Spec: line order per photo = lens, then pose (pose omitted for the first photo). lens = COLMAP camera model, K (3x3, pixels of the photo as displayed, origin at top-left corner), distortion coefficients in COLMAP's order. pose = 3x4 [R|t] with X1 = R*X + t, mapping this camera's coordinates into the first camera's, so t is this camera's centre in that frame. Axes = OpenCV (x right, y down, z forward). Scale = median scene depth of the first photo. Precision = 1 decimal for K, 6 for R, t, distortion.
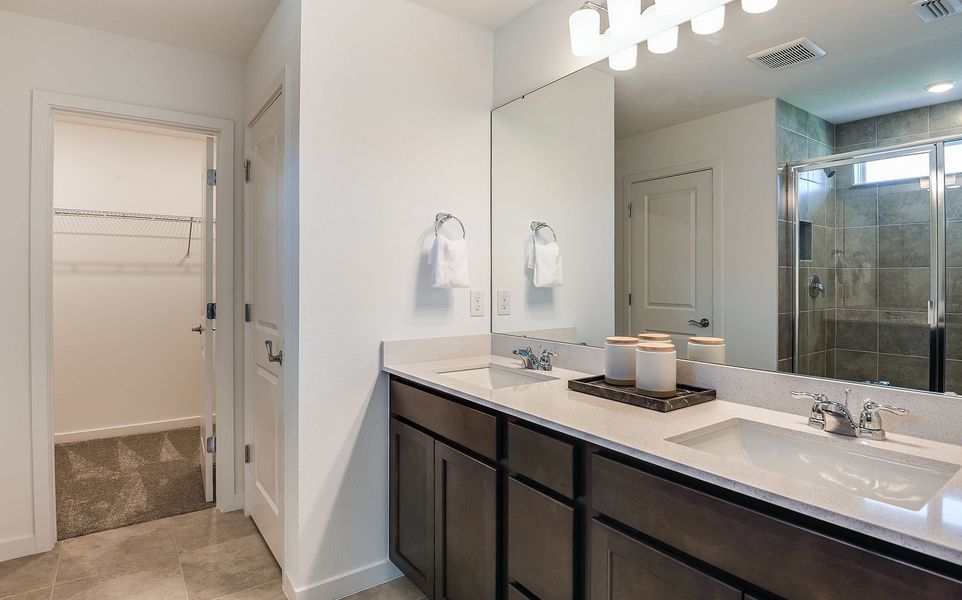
lens RADIAL K [[433.3, 0, 475.3], [0, 433.3, 286.5], [0, 0, 1]] dist [-0.014311, -0.000997]
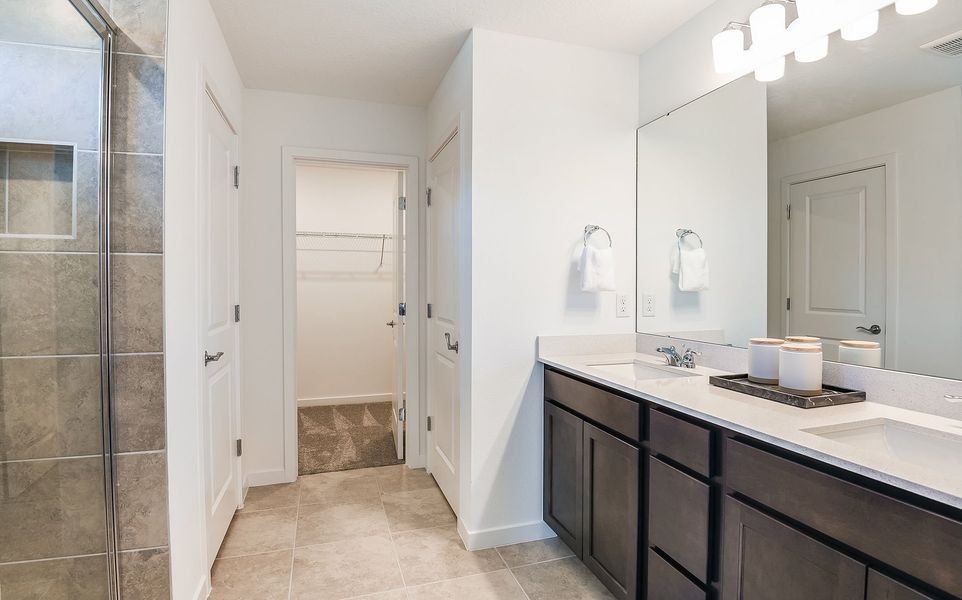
lens RADIAL K [[433.3, 0, 475.3], [0, 433.3, 286.5], [0, 0, 1]] dist [-0.014311, -0.000997]
pose [[0.944437, 0.000258, -0.328693, 0.011225], [-0.003700, 0.999945, -0.009846, 0.002833], [0.328673, 0.010515, 0.944385, -0.166724]]
